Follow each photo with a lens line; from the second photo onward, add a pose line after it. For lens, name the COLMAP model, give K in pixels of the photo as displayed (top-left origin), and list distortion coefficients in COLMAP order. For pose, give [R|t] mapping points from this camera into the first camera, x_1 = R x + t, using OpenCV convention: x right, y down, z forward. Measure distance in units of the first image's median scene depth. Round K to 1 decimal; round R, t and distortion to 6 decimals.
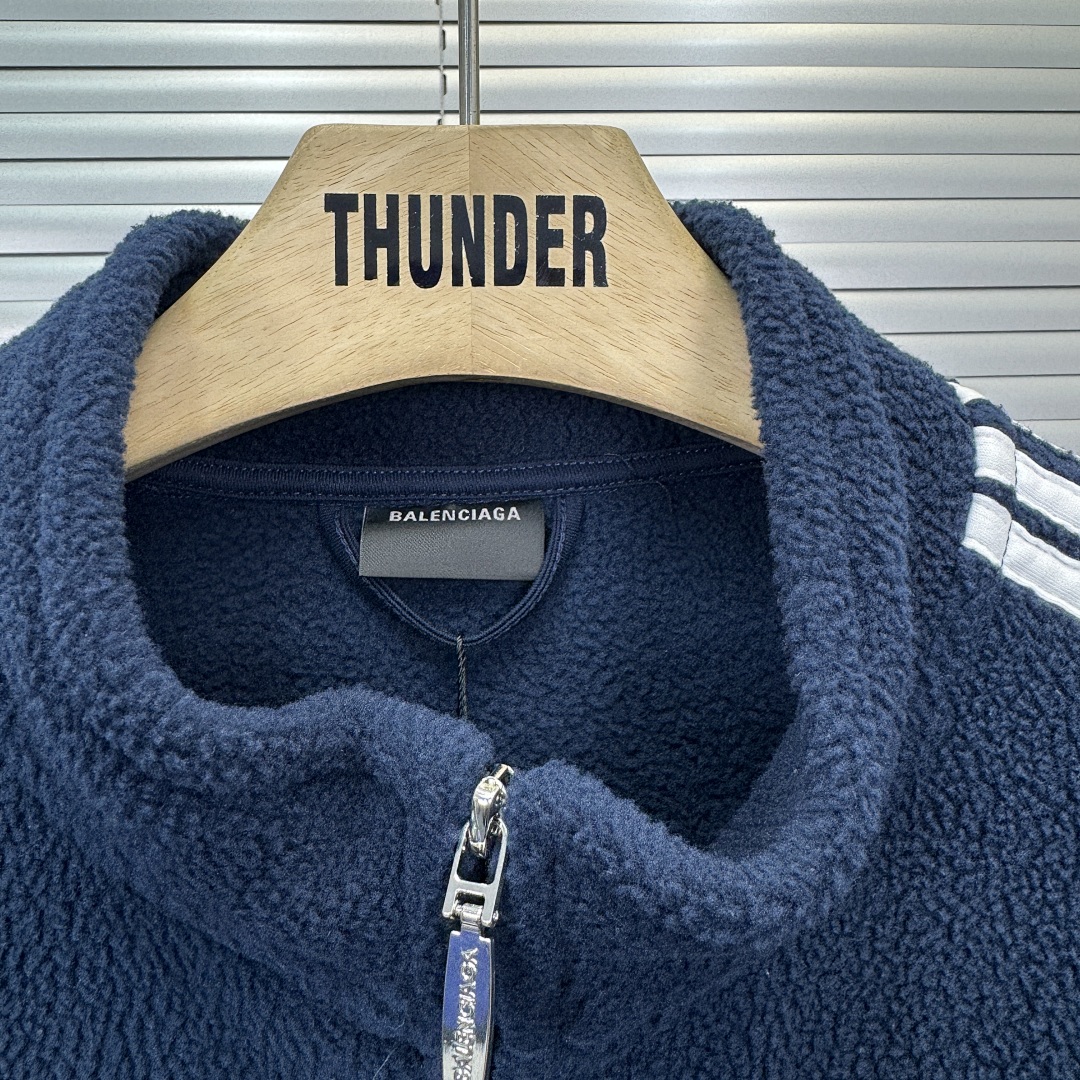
lens RADIAL K [[1139.7, 0, 577.3], [0, 1139.7, 538.9], [0, 0, 1]] dist [0.007382, 0.000064]
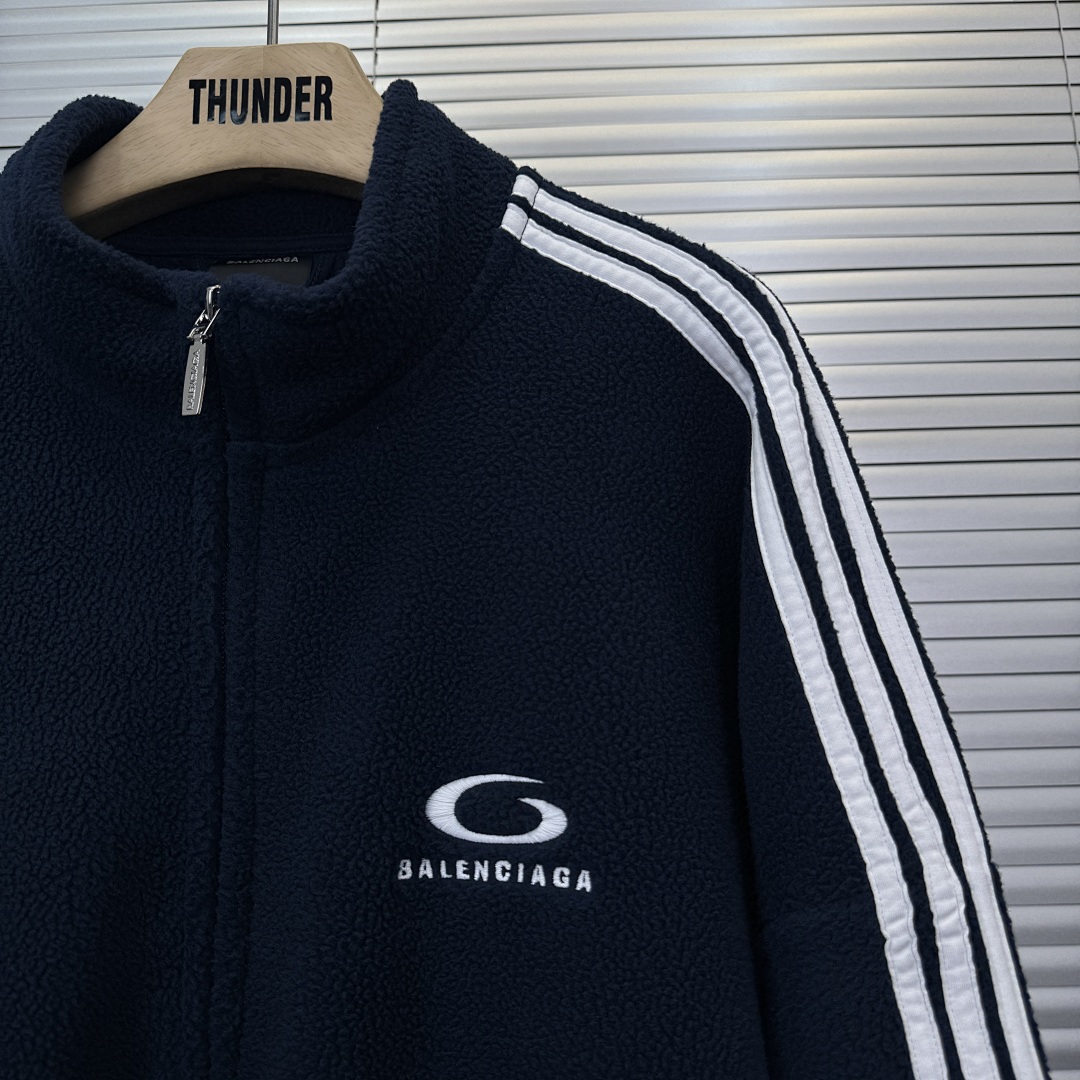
lens RADIAL K [[1088.9, 0, 523.1], [0, 1088.9, 543.2], [0, 0, 1]] dist [0.156355, -0.444928]
pose [[0.994475, -0.004651, -0.104866, 0.554068], [-0.010741, 0.989265, -0.145737, 0.769876], [0.104418, 0.146058, 0.983750, -0.698255]]
